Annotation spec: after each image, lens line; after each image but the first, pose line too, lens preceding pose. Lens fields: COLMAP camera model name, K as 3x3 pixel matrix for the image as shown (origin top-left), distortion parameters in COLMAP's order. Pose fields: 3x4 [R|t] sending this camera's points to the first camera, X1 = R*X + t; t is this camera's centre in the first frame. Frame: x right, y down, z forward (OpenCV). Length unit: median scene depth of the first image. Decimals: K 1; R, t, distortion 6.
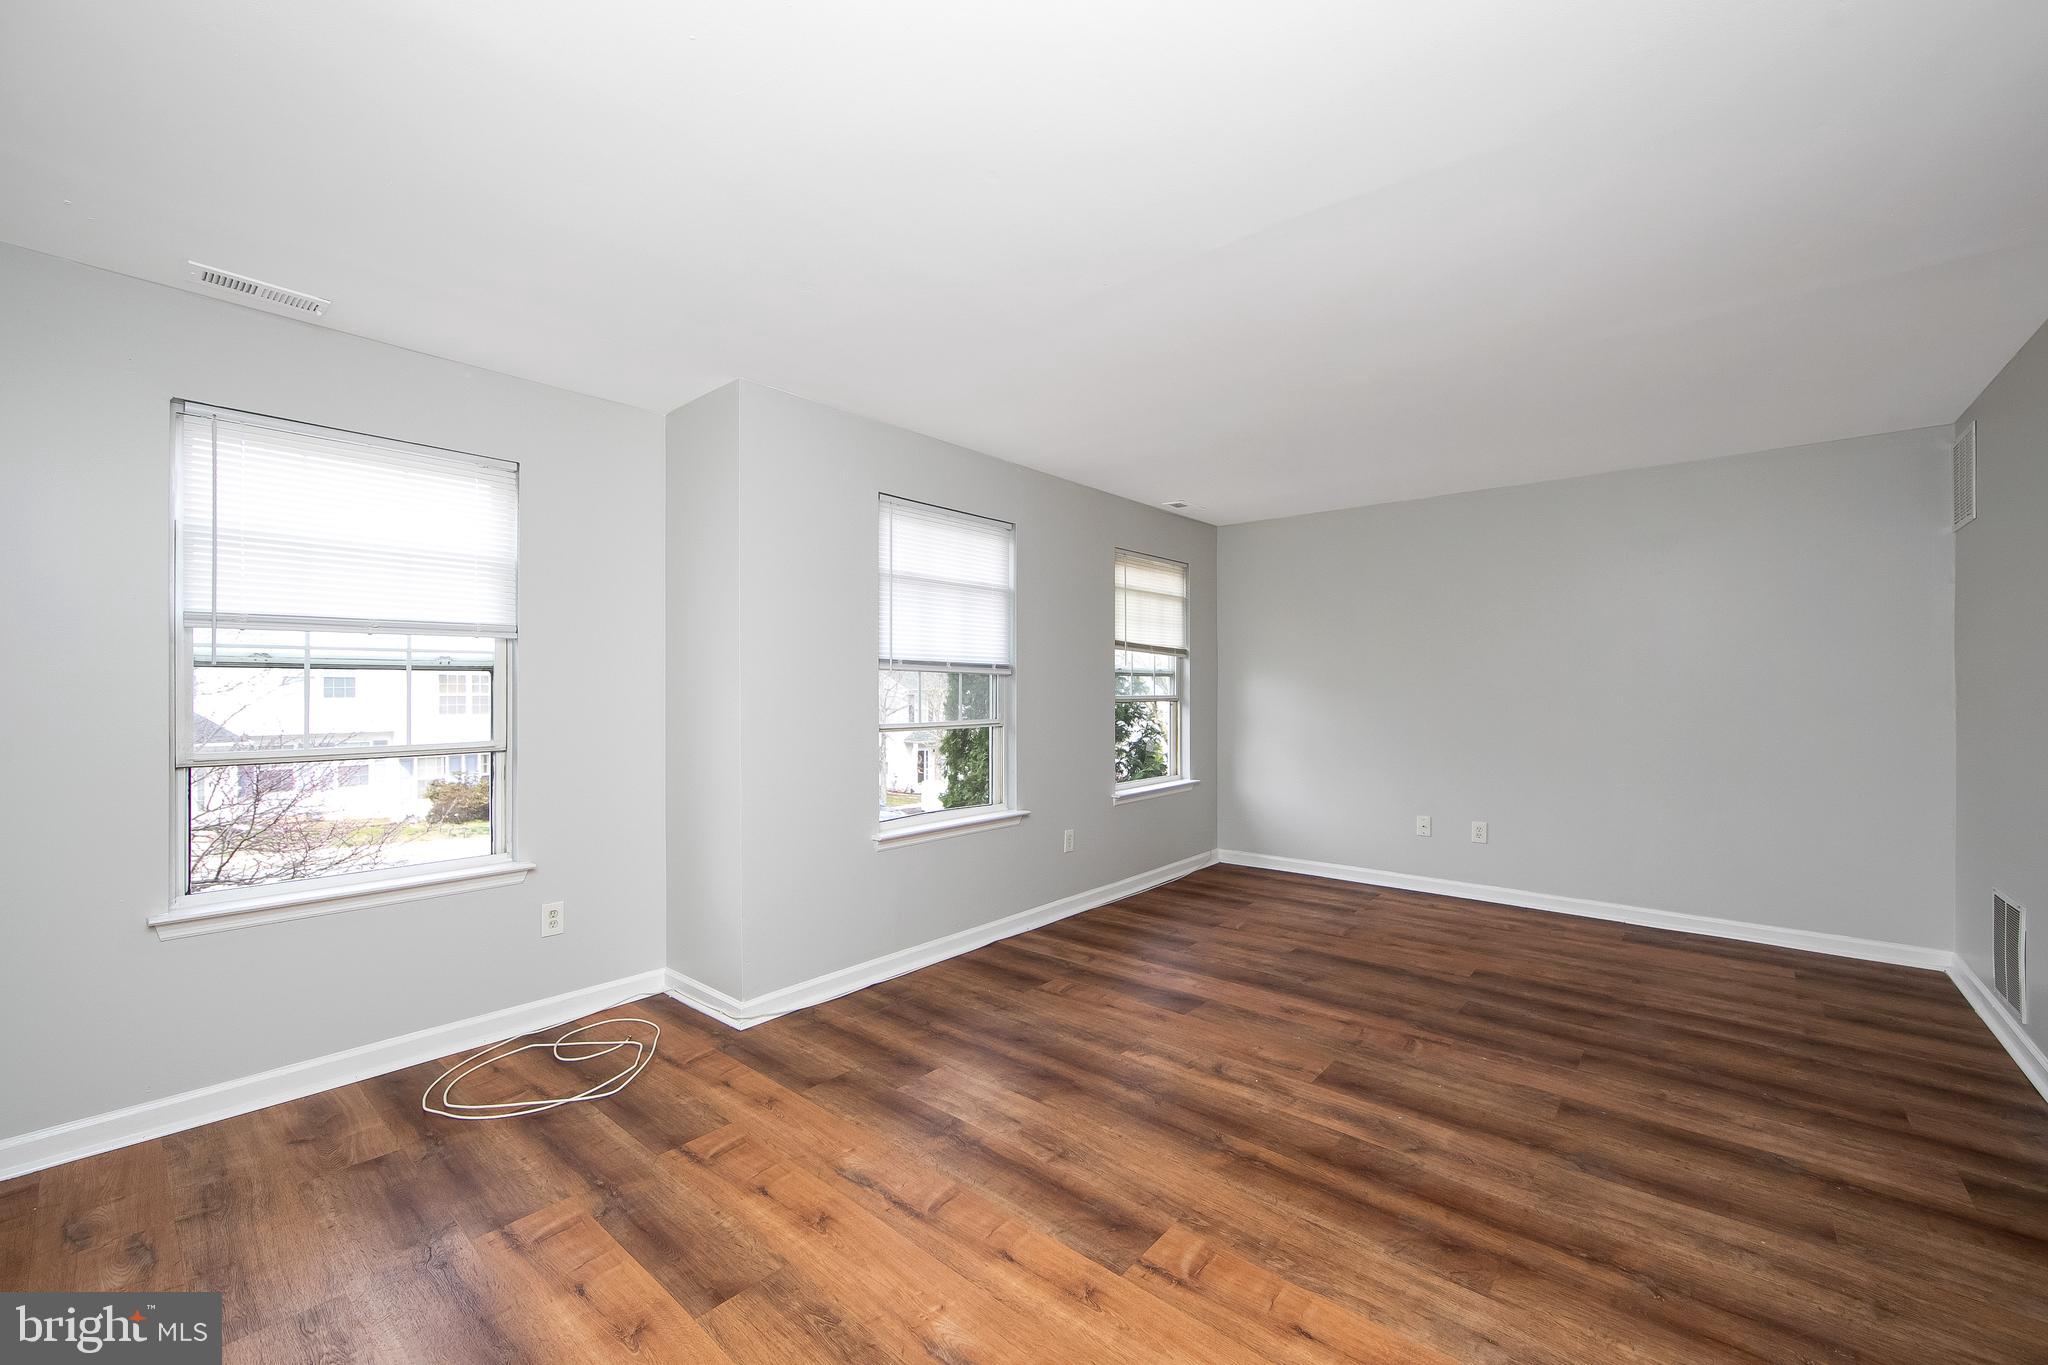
lens RADIAL K [[812.3, 0, 1025.5], [0, 812.3, 684.5], [0, 0, 1]] dist [-0.008969, 0.001051]
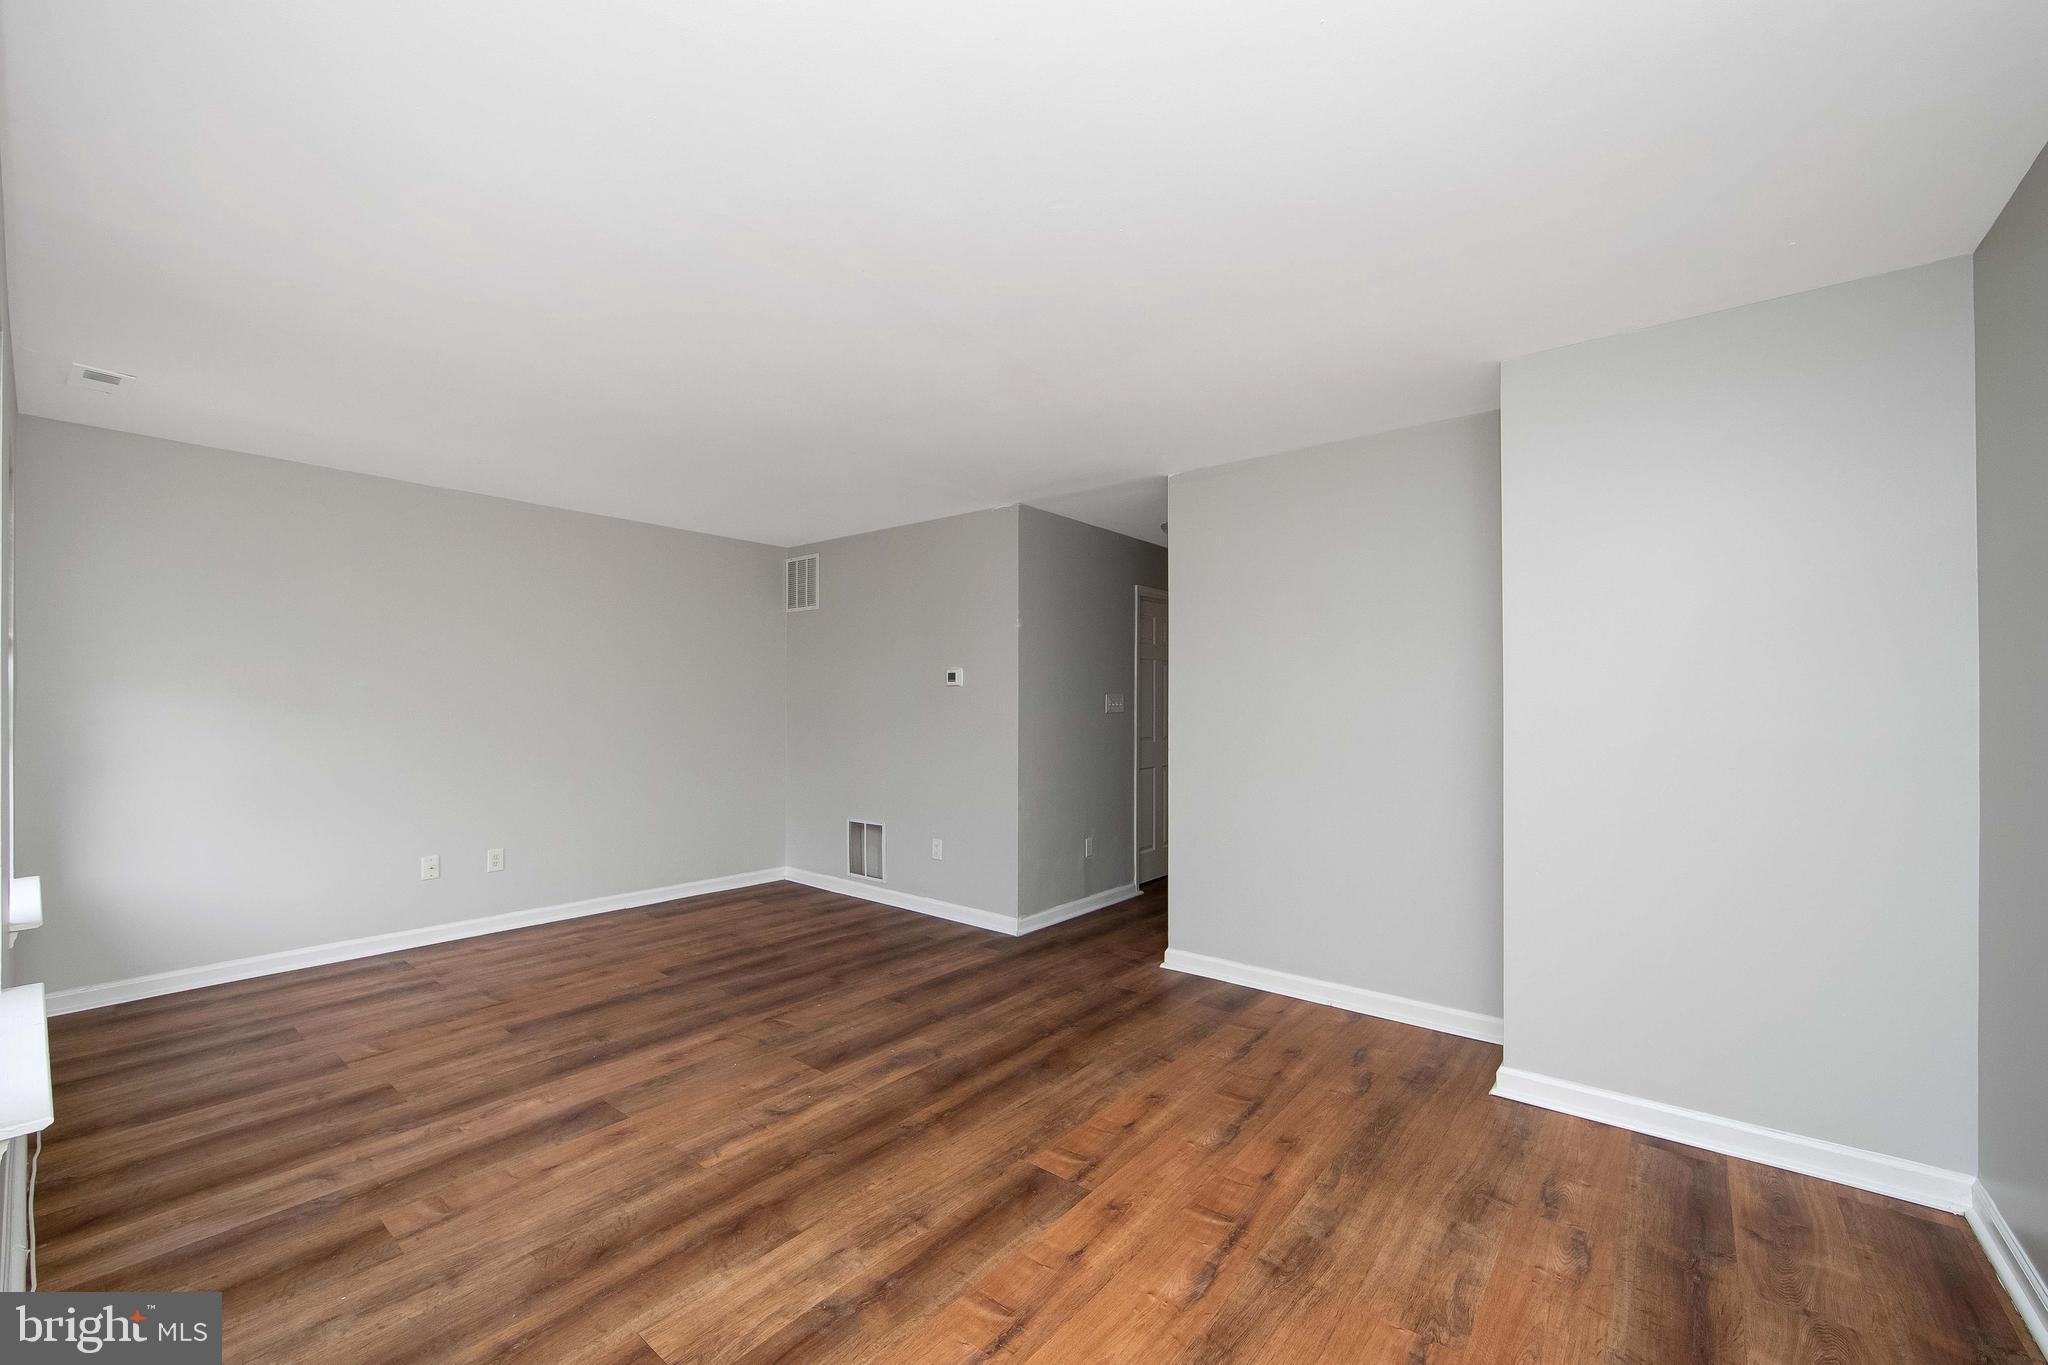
lens RADIAL K [[812.3, 0, 1025.5], [0, 812.3, 684.5], [0, 0, 1]] dist [-0.008969, 0.001051]
pose [[-0.025833, 0.026252, 0.999322, -0.672483], [-0.007939, 0.999618, -0.026465, -0.003988], [-0.999635, -0.008617, -0.025615, 0.676722]]
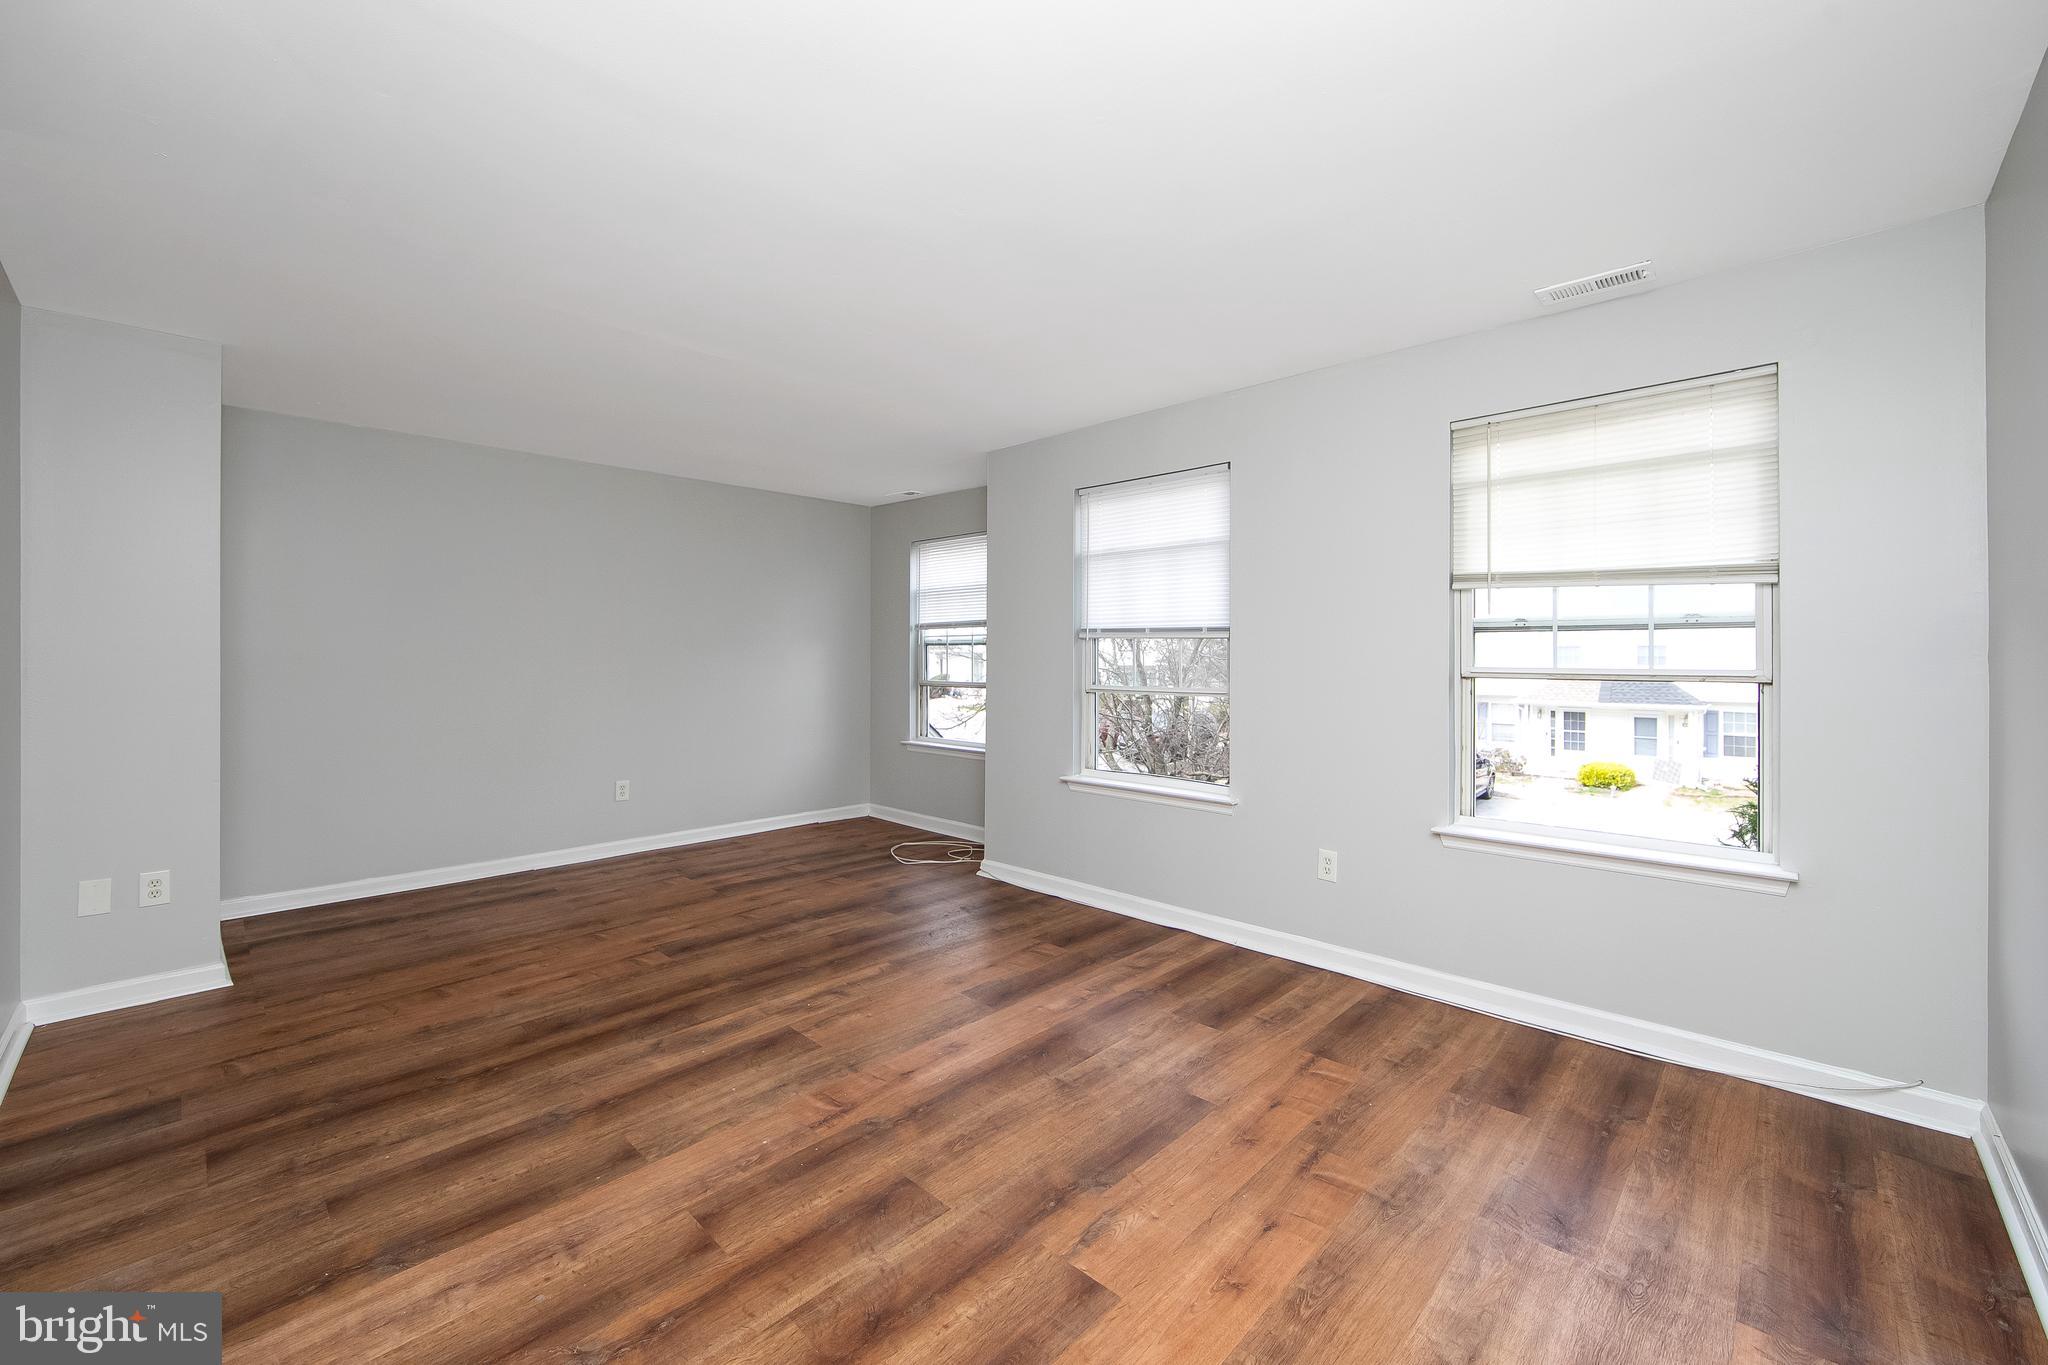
lens RADIAL K [[818.0, 0, 1031.8], [0, 818.0, 651.9], [0, 0, 1]] dist [-0.009469, 0.000412]
pose [[-0.051647, -0.004670, -0.998654, 1.245963], [0.004273, 0.999979, -0.004897, 0.007913], [0.998656, -0.004520, -0.051626, 1.219838]]
